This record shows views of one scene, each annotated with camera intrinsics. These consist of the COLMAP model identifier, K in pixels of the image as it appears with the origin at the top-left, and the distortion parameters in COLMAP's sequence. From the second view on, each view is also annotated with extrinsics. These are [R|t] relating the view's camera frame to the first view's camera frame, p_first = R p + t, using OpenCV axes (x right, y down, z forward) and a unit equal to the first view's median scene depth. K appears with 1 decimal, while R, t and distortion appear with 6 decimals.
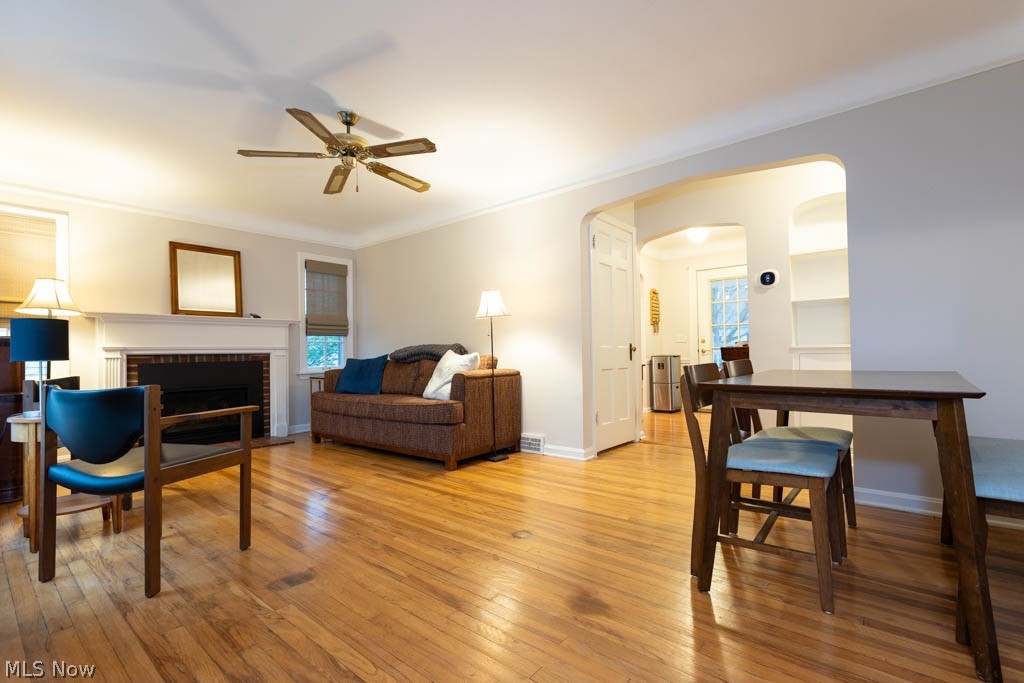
lens RADIAL K [[463.9, 0, 515.8], [0, 463.9, 348.0], [0, 0, 1]] dist [0.000998, 0.000669]
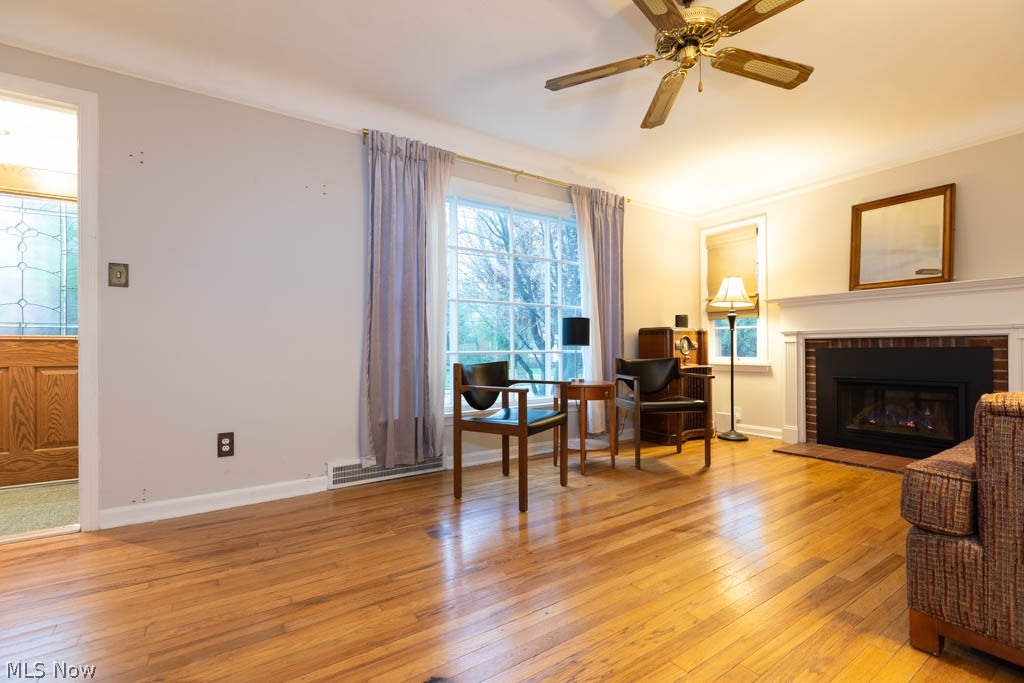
lens RADIAL K [[463.9, 0, 519.3], [0, 463.9, 339.3], [0, 0, 1]] dist [0.000998, 0.000669]
pose [[-0.281347, -0.002000, -0.959604, 0.256129], [0.020559, 0.999756, -0.008111, 0.010631], [0.959386, -0.022011, -0.281238, 0.660813]]
